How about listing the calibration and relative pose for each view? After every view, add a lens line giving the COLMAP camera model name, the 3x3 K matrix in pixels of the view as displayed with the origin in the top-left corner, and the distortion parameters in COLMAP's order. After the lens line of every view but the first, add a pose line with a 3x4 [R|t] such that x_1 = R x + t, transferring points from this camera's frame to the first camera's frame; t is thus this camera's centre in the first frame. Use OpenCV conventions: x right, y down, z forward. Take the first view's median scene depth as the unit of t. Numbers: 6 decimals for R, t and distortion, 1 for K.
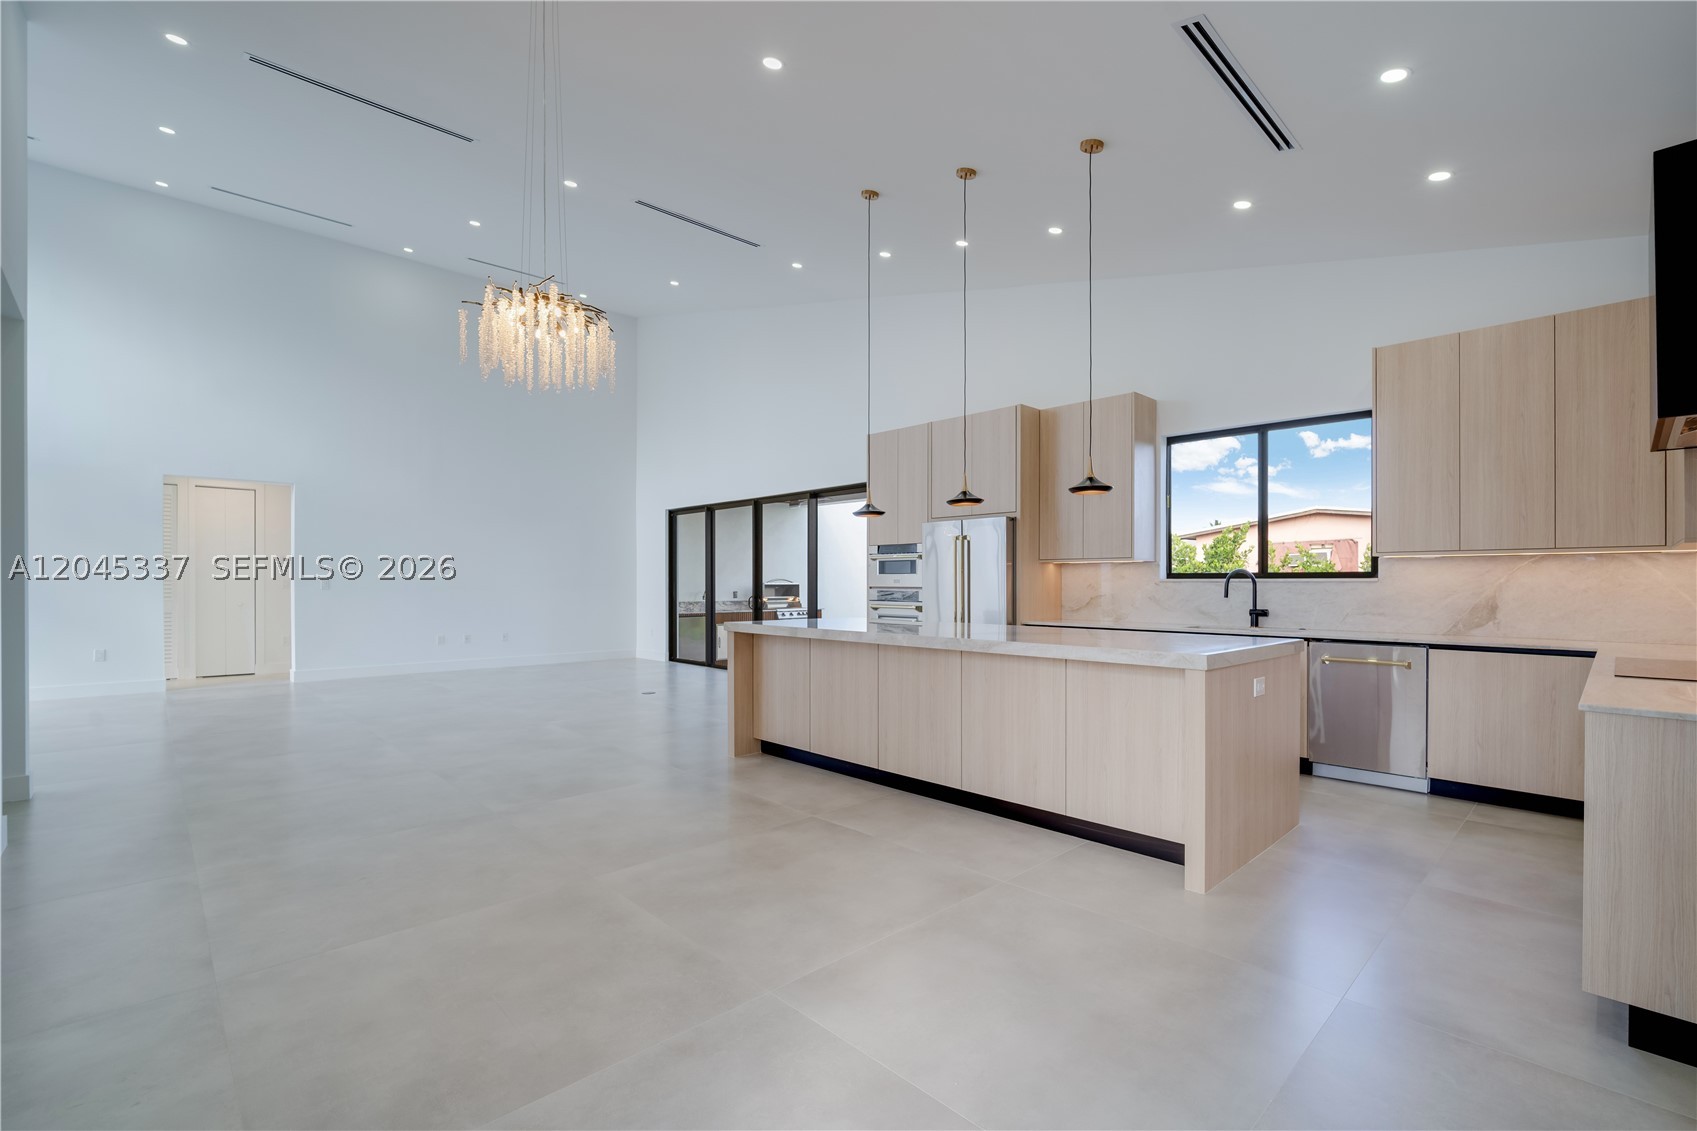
lens RADIAL K [[745.7, 0, 853.5], [0, 745.7, 593.0], [0, 0, 1]] dist [-0.004127, 0.002509]
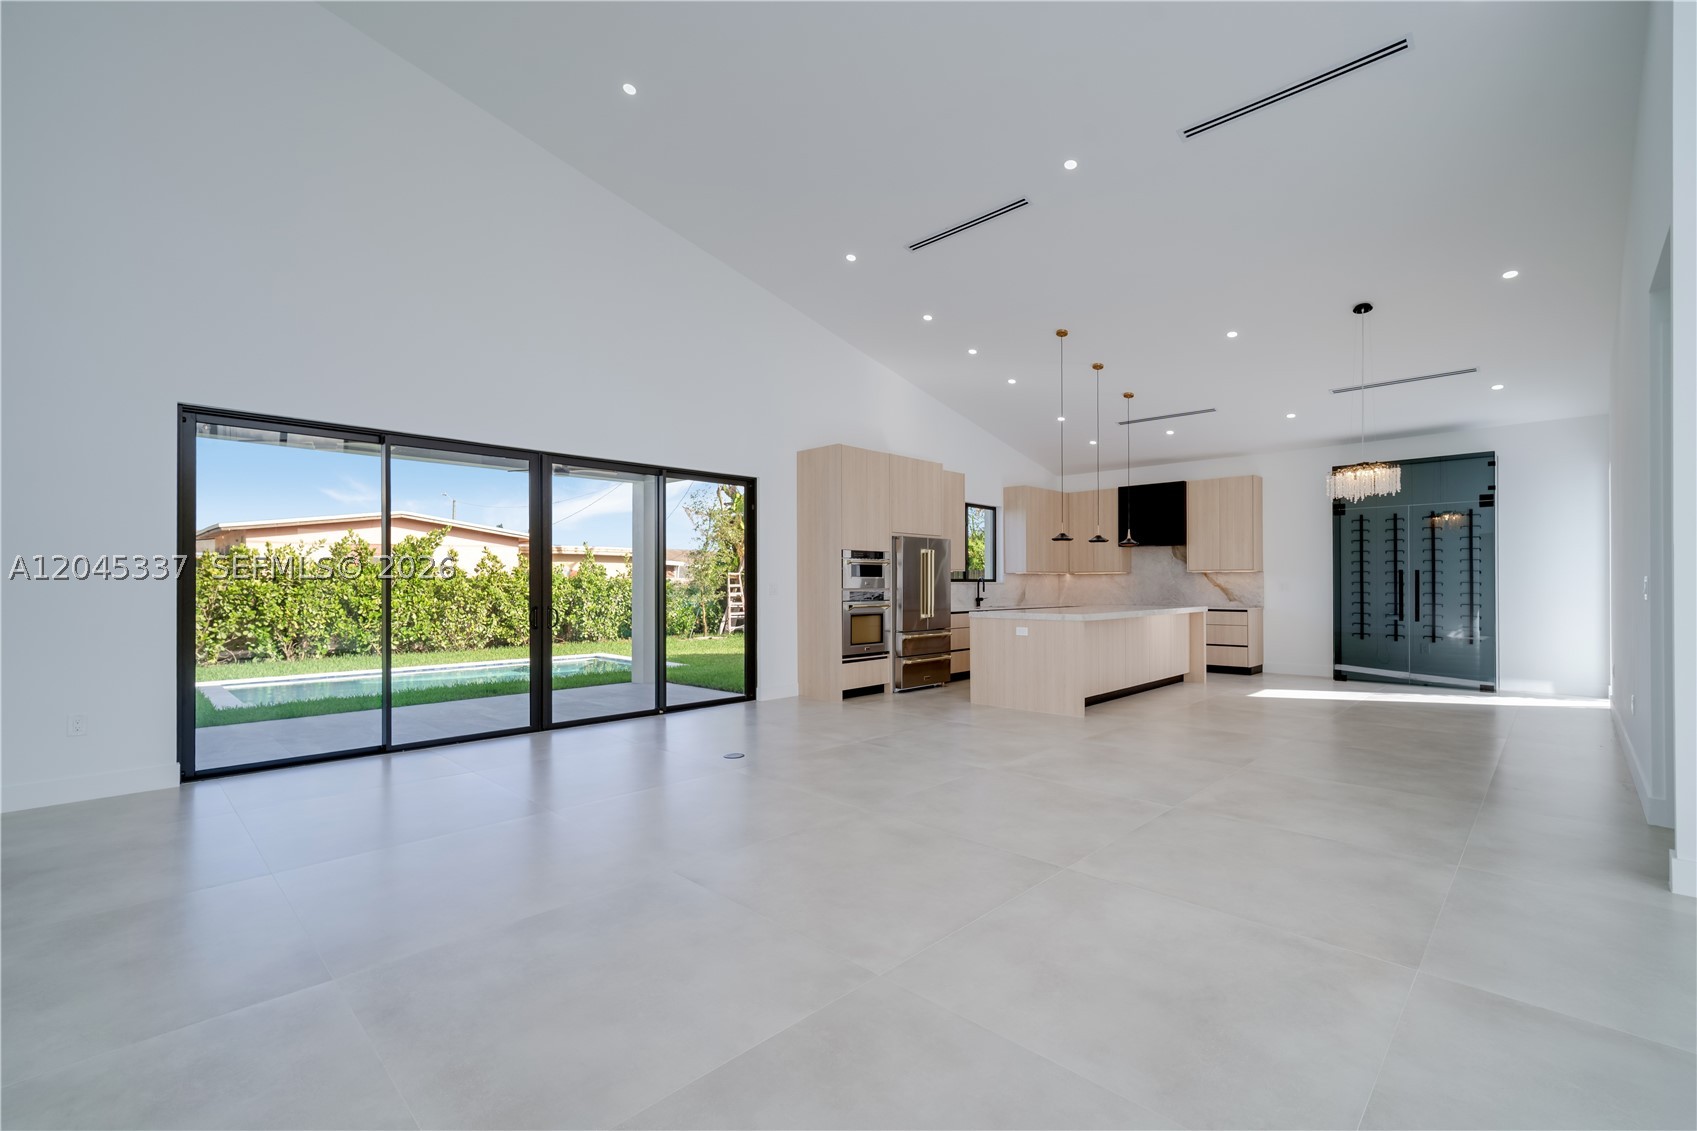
lens RADIAL K [[745.7, 0, 856.2], [0, 745.7, 583.6], [0, 0, 1]] dist [-0.004127, 0.002509]
pose [[-0.026188, 0.000399, 0.999657, -1.354415], [0.016519, 0.999864, 0.000034, -0.020084], [-0.999521, 0.016514, -0.026191, 1.314662]]
